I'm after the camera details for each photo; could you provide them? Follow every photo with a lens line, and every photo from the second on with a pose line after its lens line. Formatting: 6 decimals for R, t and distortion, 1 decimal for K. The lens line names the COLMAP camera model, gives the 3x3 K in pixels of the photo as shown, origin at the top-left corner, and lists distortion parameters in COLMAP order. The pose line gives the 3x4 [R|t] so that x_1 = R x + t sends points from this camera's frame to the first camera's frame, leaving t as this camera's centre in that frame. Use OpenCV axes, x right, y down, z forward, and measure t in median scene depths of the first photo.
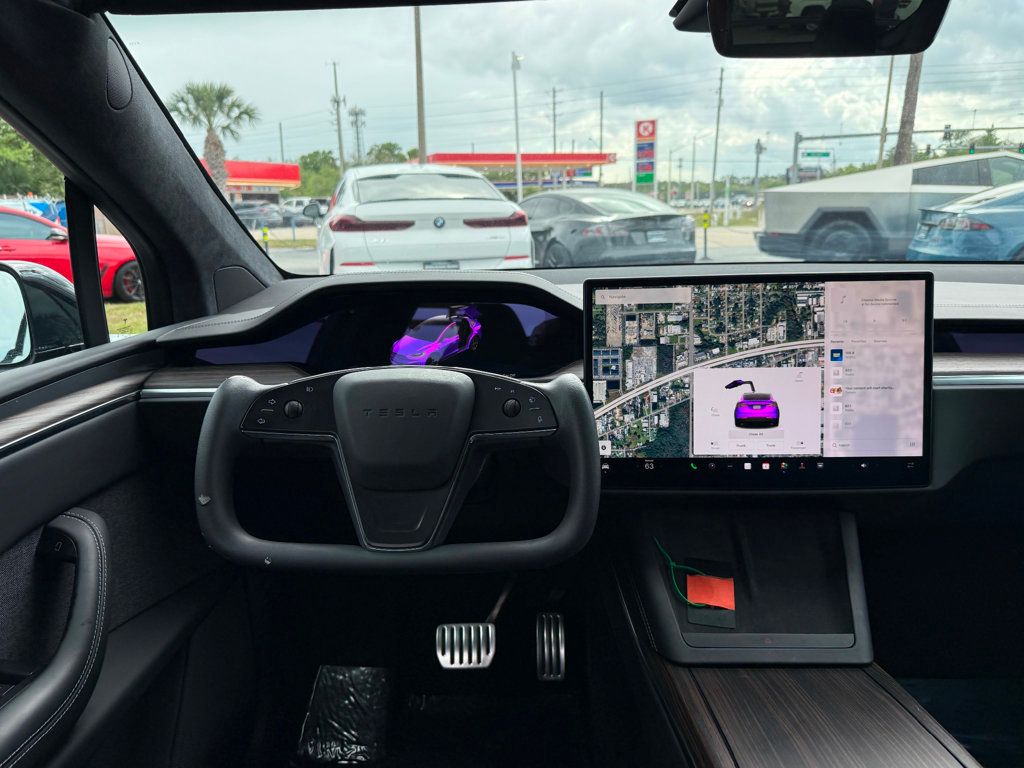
lens RADIAL K [[730.4, 0, 513.0], [0, 730.4, 386.2], [0, 0, 1]] dist [0.038231, -0.046790]
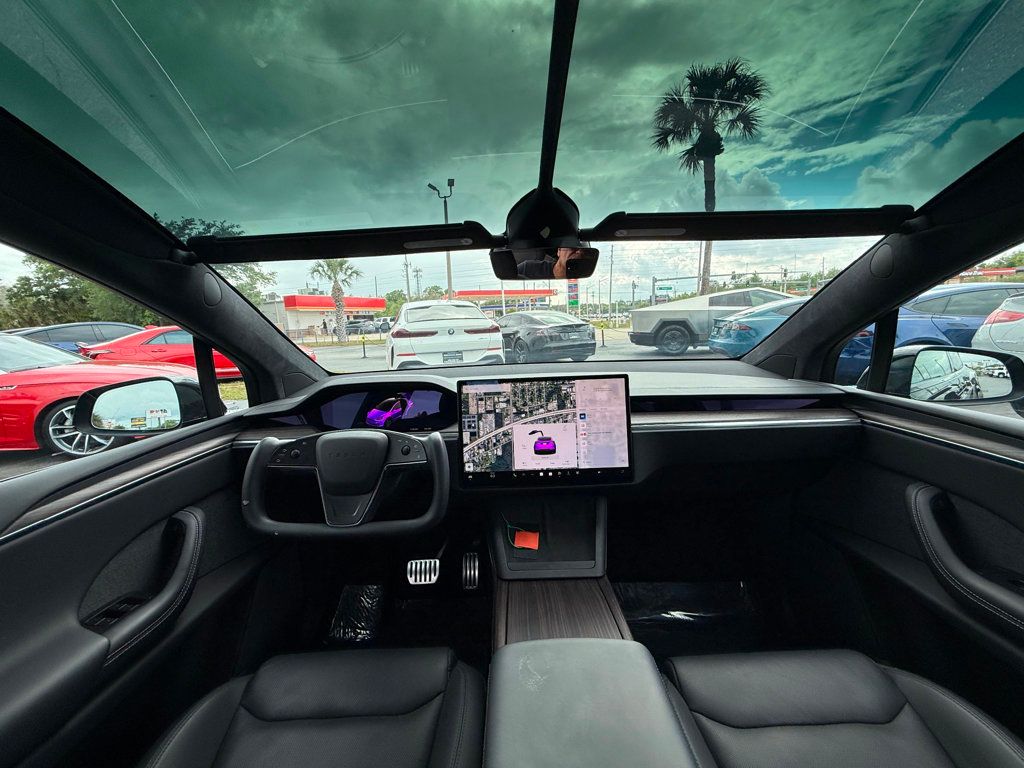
lens RADIAL K [[407.1, 0, 514.2], [0, 407.1, 384.7], [0, 0, 1]] dist [0.006909, -0.000243]
pose [[0.999508, -0.023022, 0.021291, 0.033118], [0.024639, 0.996562, -0.079099, -0.006501], [-0.019396, 0.079584, 0.996639, -0.014844]]
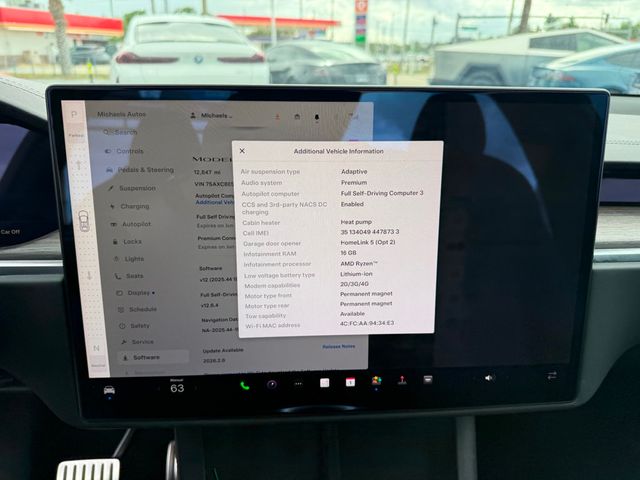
lens RADIAL K [[456.5, 0, 328.4], [0, 456.5, 245.4], [0, 0, 1]] dist [0.038231, -0.046790]
pose [[0.993807, -0.007913, 0.110836, 0.040195], [-0.008423, 0.989227, 0.146146, -0.011078], [-0.110799, -0.146175, 0.983034, 0.087442]]
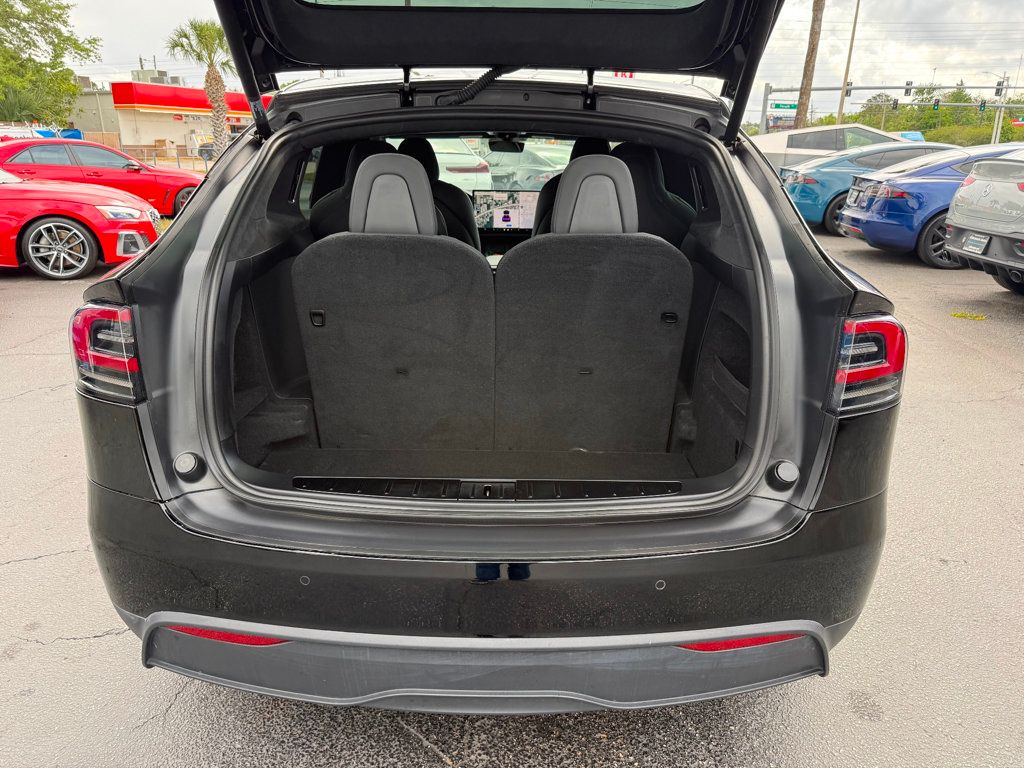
lens RADIAL K [[730.4, 0, 514.9], [0, 730.4, 392.6], [0, 0, 1]] dist [0.038231, -0.046790]
pose [[0.999155, 0.023950, 0.033404, 0.036425], [-0.026711, 0.996039, 0.084813, 0.113392], [-0.031241, -0.085634, 0.995837, -0.580783]]
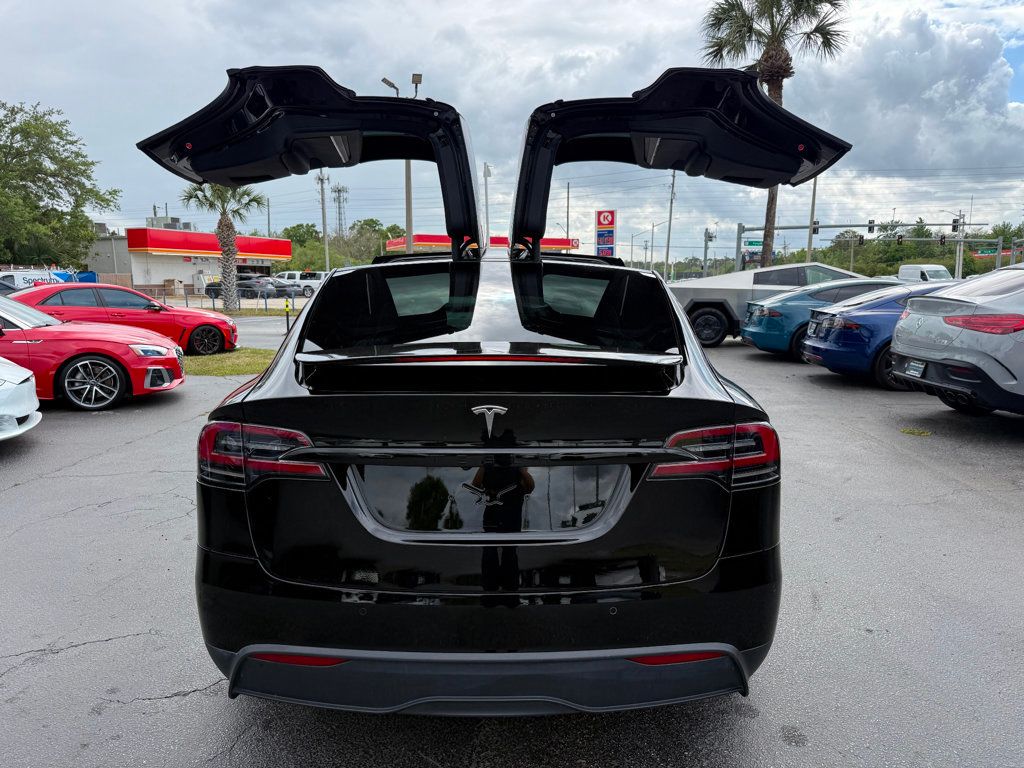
lens RADIAL K [[730.4, 0, 516.9], [0, 730.4, 393.6], [0, 0, 1]] dist [0.038231, -0.046790]
pose [[0.998981, 0.016858, 0.041869, 0.032784], [-0.013224, 0.996241, -0.085611, 0.124034], [-0.043155, 0.084971, 0.995448, -0.691522]]
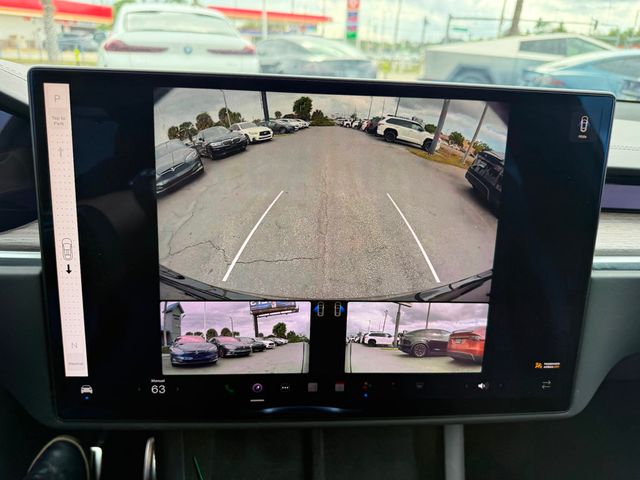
lens RADIAL K [[456.5, 0, 321.2], [0, 456.5, 243.8], [0, 0, 1]] dist [0.038231, -0.046790]
pose [[0.991507, 0.020830, 0.128377, 0.039483], [-0.040215, 0.987819, 0.150318, -0.011076], [-0.123682, -0.154204, 0.980267, 0.089892]]
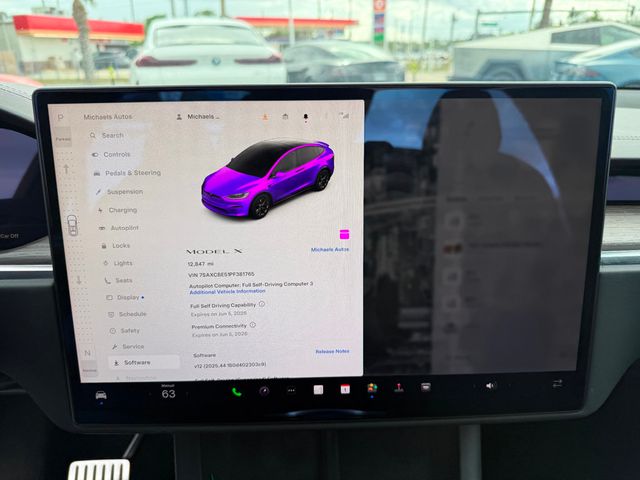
lens RADIAL K [[456.5, 0, 329.3], [0, 456.5, 245.6], [0, 0, 1]] dist [0.038231, -0.046790]
pose [[0.997425, -0.012943, 0.070534, 0.043726], [0.002428, 0.989109, 0.147166, -0.011241], [-0.071670, -0.146616, 0.986594, 0.088807]]
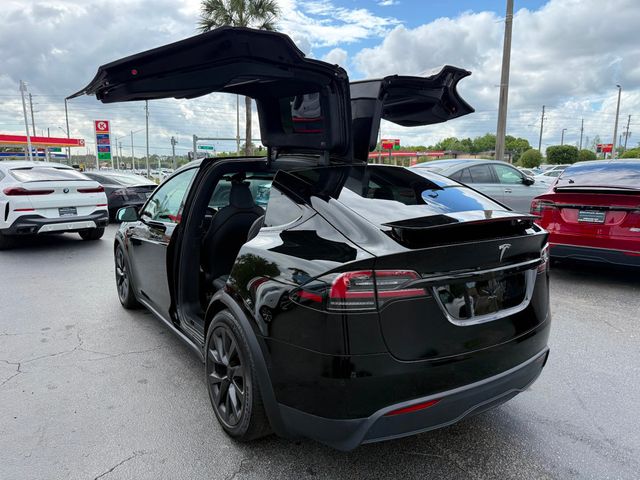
lens RADIAL K [[456.5, 0, 328.0], [0, 456.5, 244.9], [0, 0, 1]] dist [0.038231, -0.046790]
pose [[0.803278, -0.073709, 0.591026, -0.304047], [0.123012, 0.991450, -0.043541, 0.102019], [-0.582763, 0.107679, 0.805477, -0.596979]]
